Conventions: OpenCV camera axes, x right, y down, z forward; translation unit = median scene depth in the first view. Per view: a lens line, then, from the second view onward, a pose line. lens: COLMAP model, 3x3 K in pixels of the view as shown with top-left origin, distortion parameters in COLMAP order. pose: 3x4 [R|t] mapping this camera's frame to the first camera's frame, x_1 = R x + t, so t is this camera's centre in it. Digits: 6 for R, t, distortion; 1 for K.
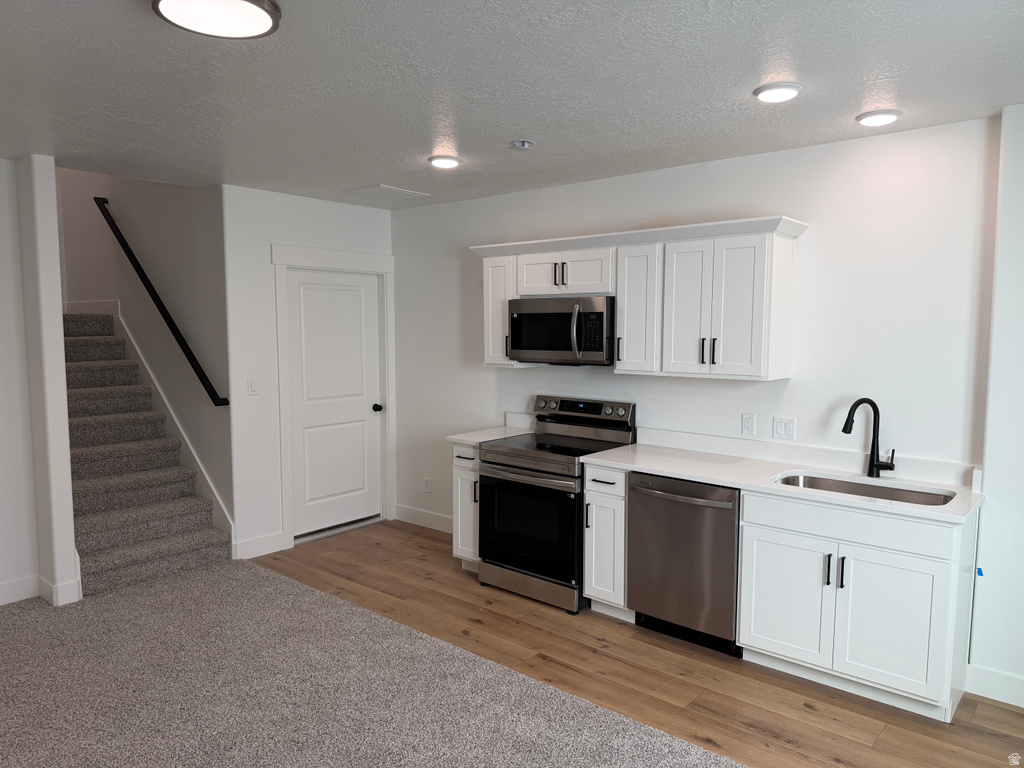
lens RADIAL K [[719.1, 0, 502.1], [0, 719.1, 381.4], [0, 0, 1]] dist [0.053140, -0.068076]
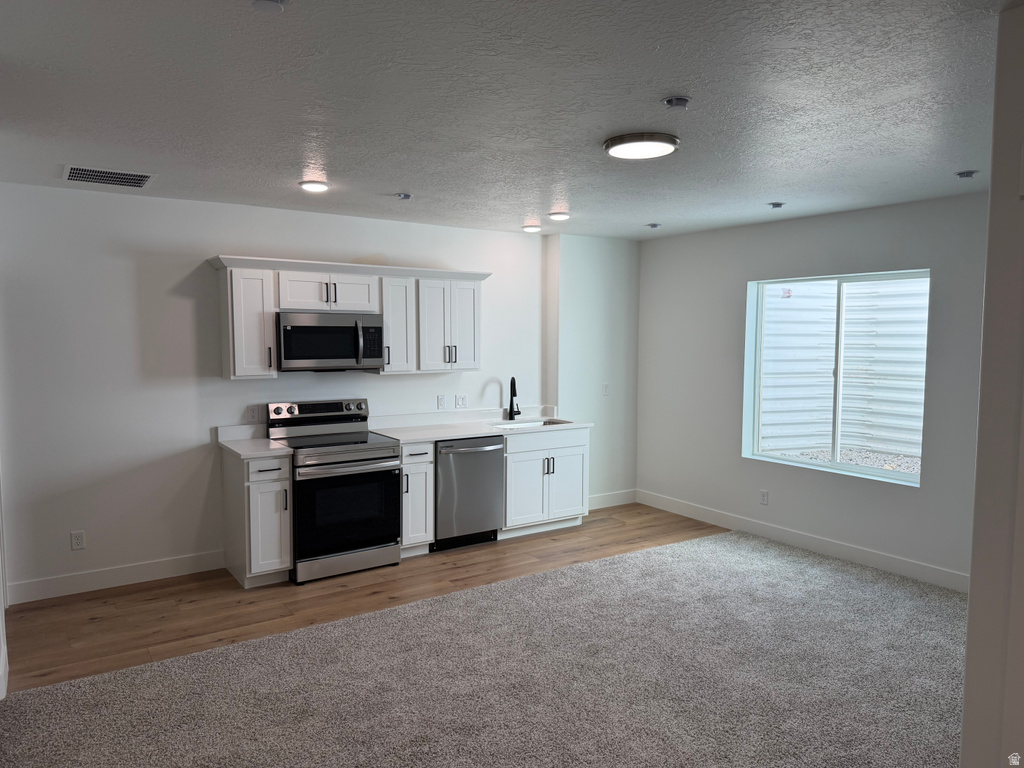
lens RADIAL K [[719.1, 0, 518.1], [0, 719.1, 391.9], [0, 0, 1]] dist [0.053140, -0.068076]
pose [[0.248654, -0.074719, 0.965706, -1.014908], [0.079767, 0.995213, 0.056464, -0.033373], [-0.965302, 0.062992, 0.253423, 0.440002]]
